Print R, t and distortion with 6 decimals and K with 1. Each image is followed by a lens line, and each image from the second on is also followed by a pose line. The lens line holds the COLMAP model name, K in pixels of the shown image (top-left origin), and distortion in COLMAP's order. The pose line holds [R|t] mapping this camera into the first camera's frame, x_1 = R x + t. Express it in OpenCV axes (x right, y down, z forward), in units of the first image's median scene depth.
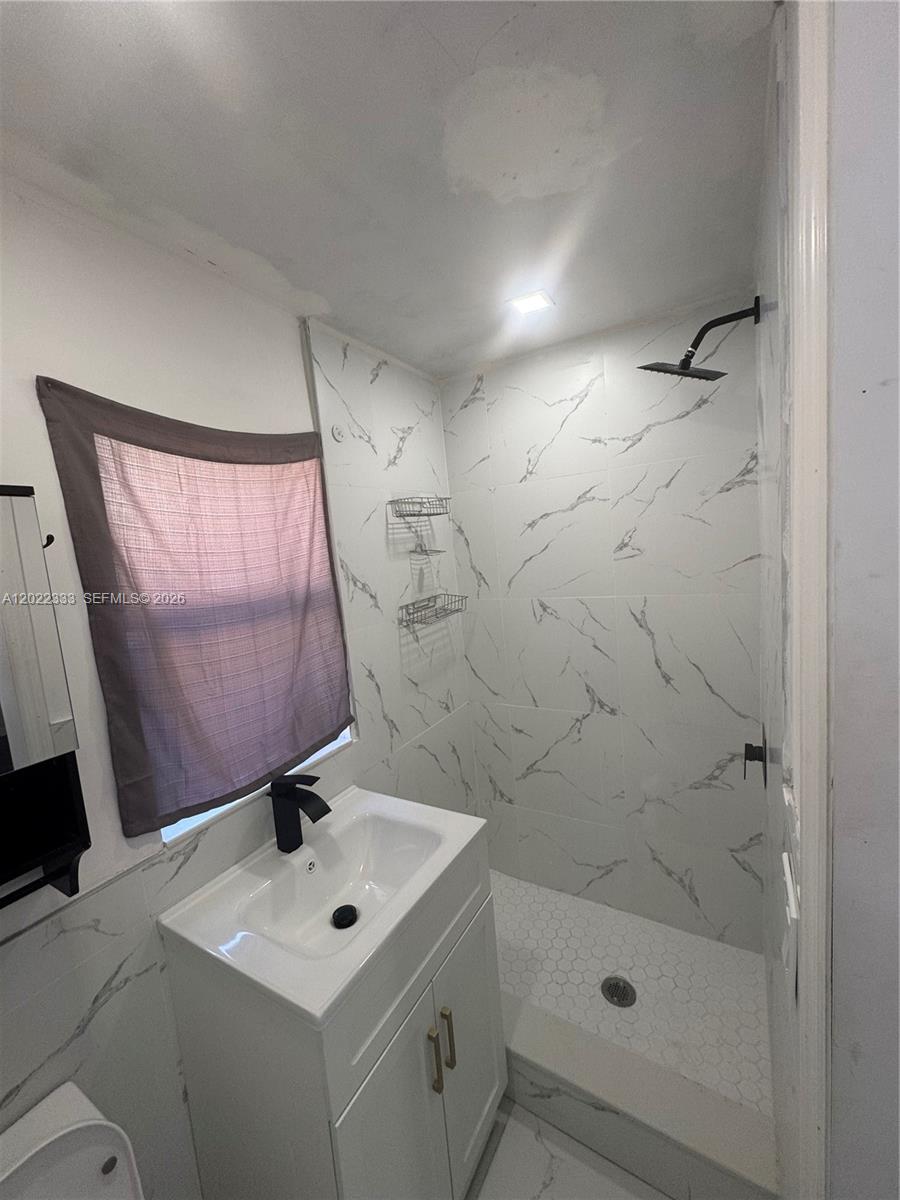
lens RADIAL K [[476.2, 0, 450.0], [0, 476.2, 600.0], [0, 0, 1]] dist [-0.000624, 0.000126]
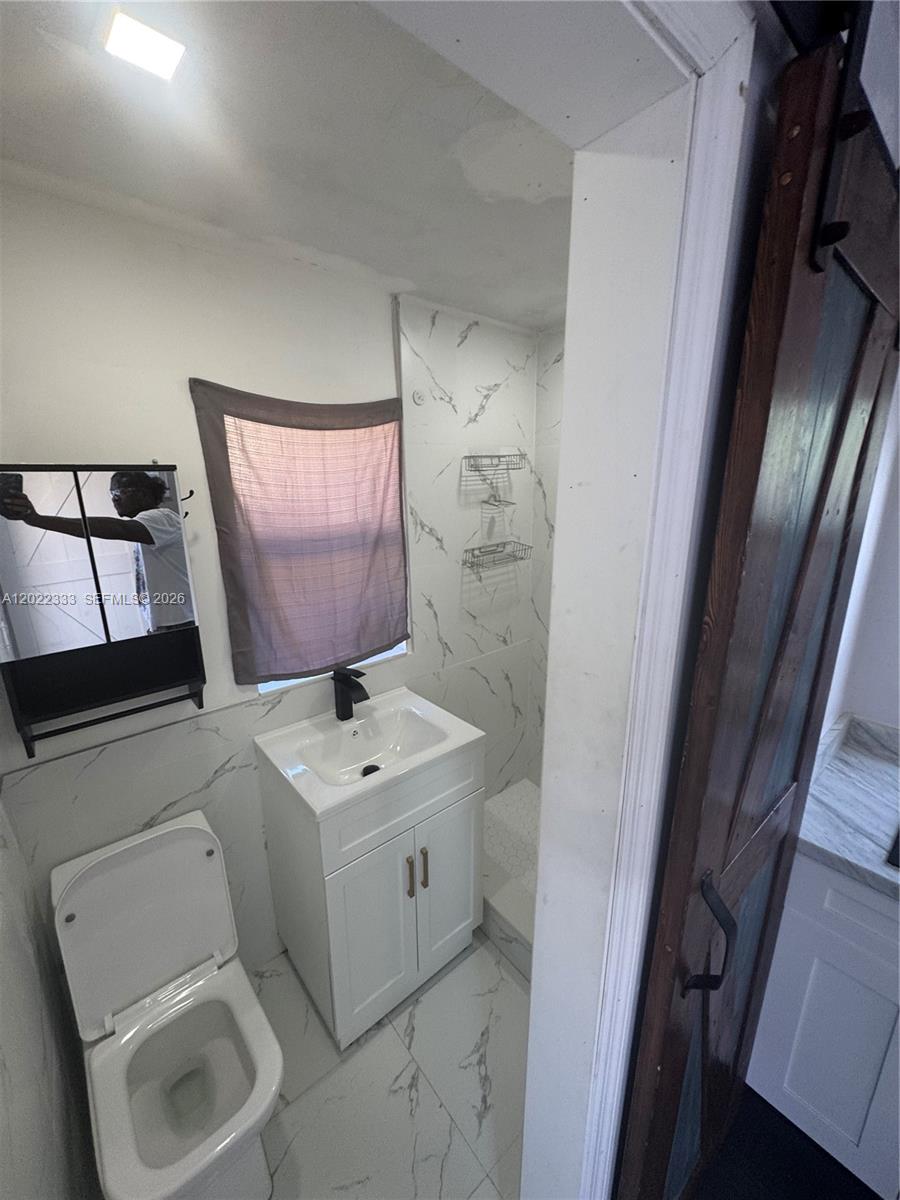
lens RADIAL K [[476.2, 0, 450.0], [0, 476.2, 600.0], [0, 0, 1]] dist [-0.000624, 0.000126]
pose [[0.944670, 0.160932, -0.285832, 0.258045], [-0.111611, 0.977082, 0.181255, -0.089040], [0.308451, -0.139324, 0.940982, -0.144505]]
